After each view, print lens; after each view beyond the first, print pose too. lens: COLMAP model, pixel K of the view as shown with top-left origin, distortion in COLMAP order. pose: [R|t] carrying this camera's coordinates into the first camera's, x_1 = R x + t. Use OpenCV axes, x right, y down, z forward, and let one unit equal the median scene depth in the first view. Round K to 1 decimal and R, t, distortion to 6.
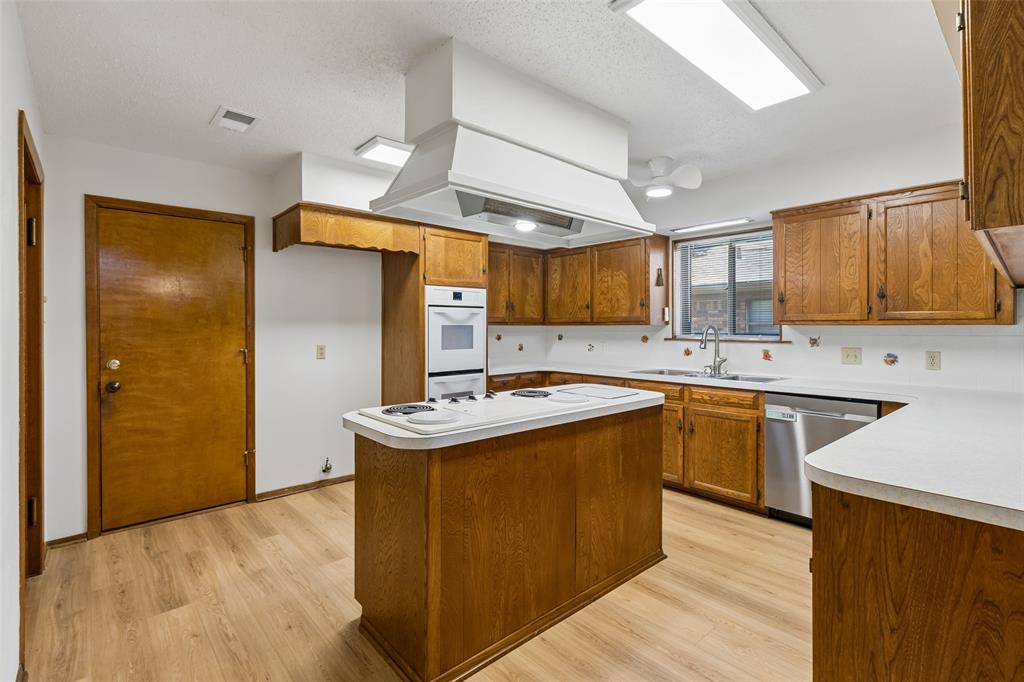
lens RADIAL K [[466.6, 0, 510.4], [0, 466.6, 326.8], [0, 0, 1]] dist [0.010248, -0.000375]
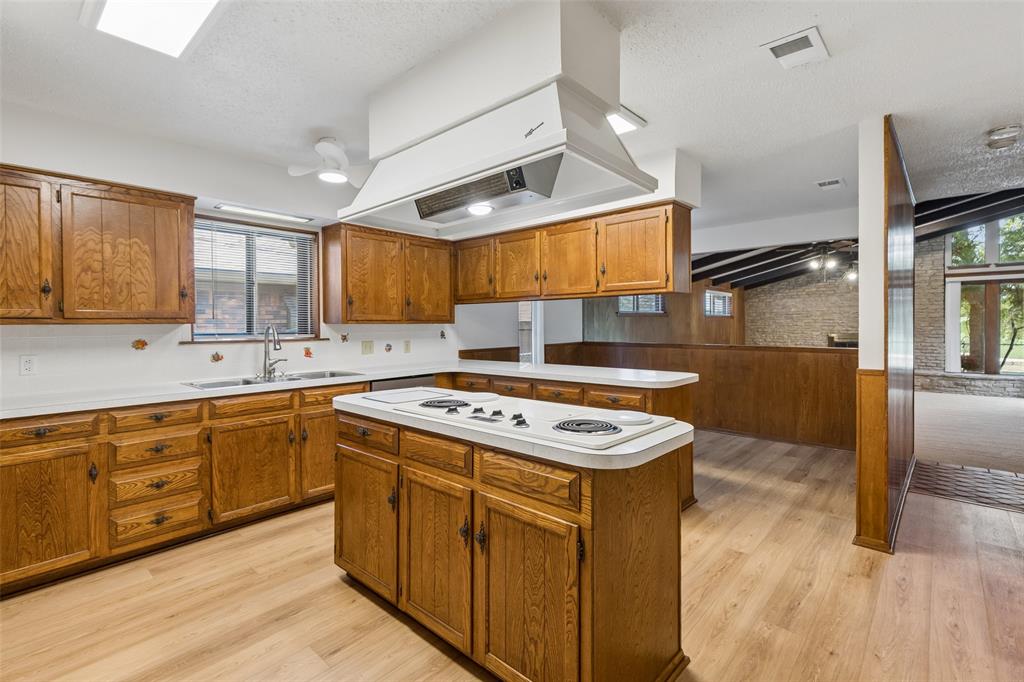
lens RADIAL K [[466.6, 0, 510.4], [0, 466.6, 326.8], [0, 0, 1]] dist [0.010248, -0.000375]
pose [[-0.091933, -0.002807, 0.995761, -0.603864], [0.007804, 0.999963, 0.003540, 0.002768], [-0.995735, 0.008096, -0.091908, 0.723053]]
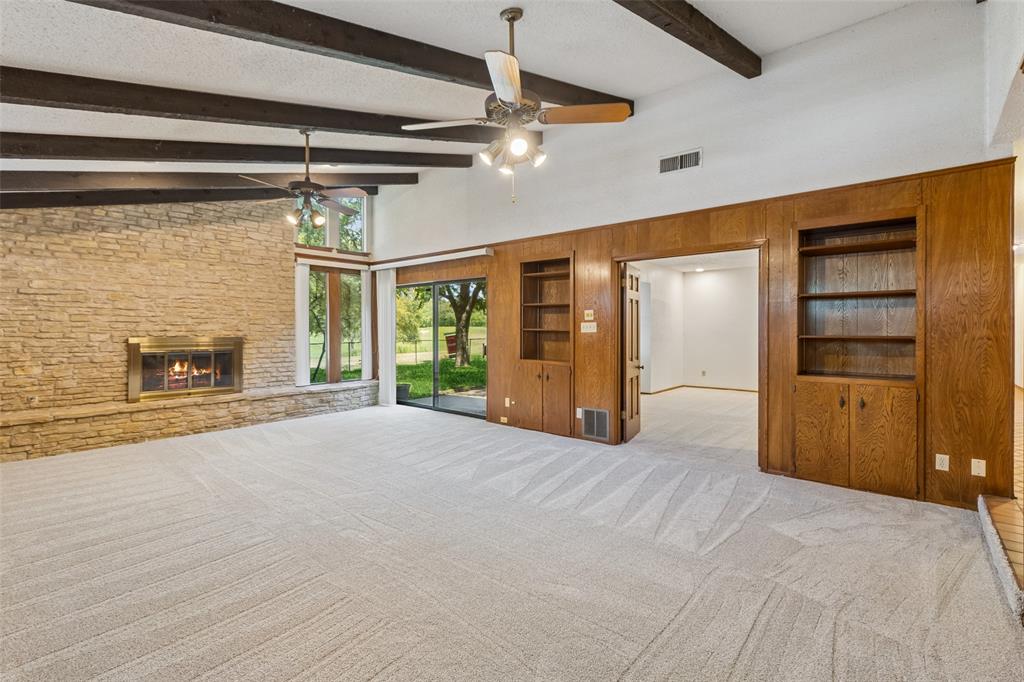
lens RADIAL K [[470.2, 0, 509.0], [0, 470.2, 329.8], [0, 0, 1]] dist [0.016175, -0.000180]
pose [[-0.991927, 0.002938, -0.126778, 1.427198], [0.002066, 0.999973, 0.007008, 0.045090], [0.126795, 0.006689, -0.991906, -0.012864]]
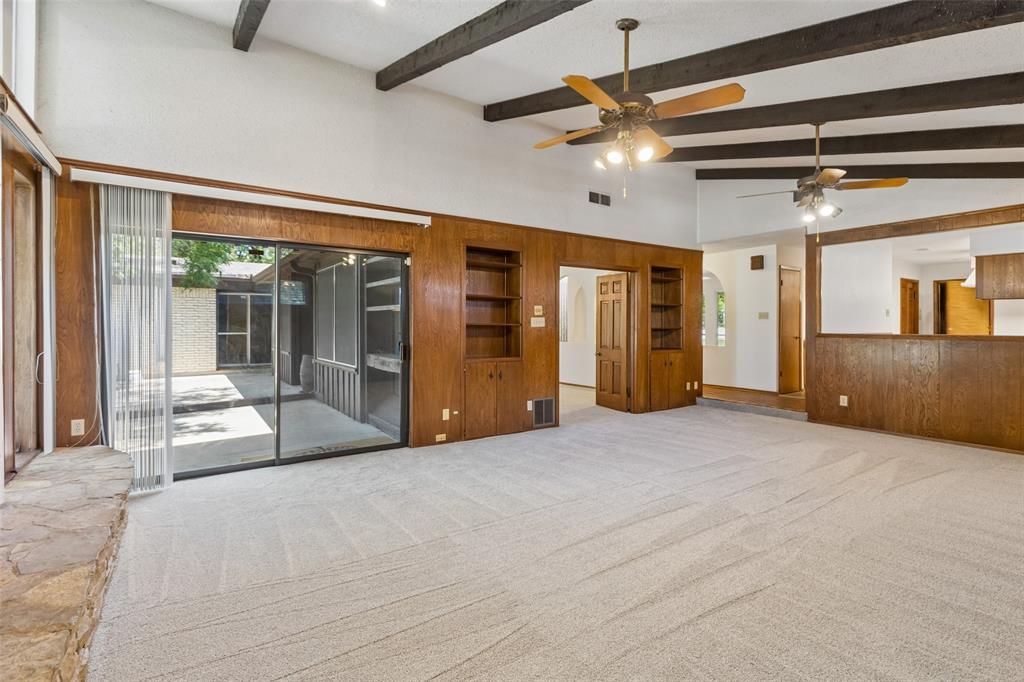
lens RADIAL K [[481.5, 0, 514.8], [0, 481.5, 324.3], [0, 0, 1]] dist [0.018548, 0.000091]
pose [[-0.128686, 0.000706, -0.991685, 2.730061], [-0.002712, 0.999996, 0.001064, 0.055134], [0.991682, 0.002826, -0.128683, -1.479521]]
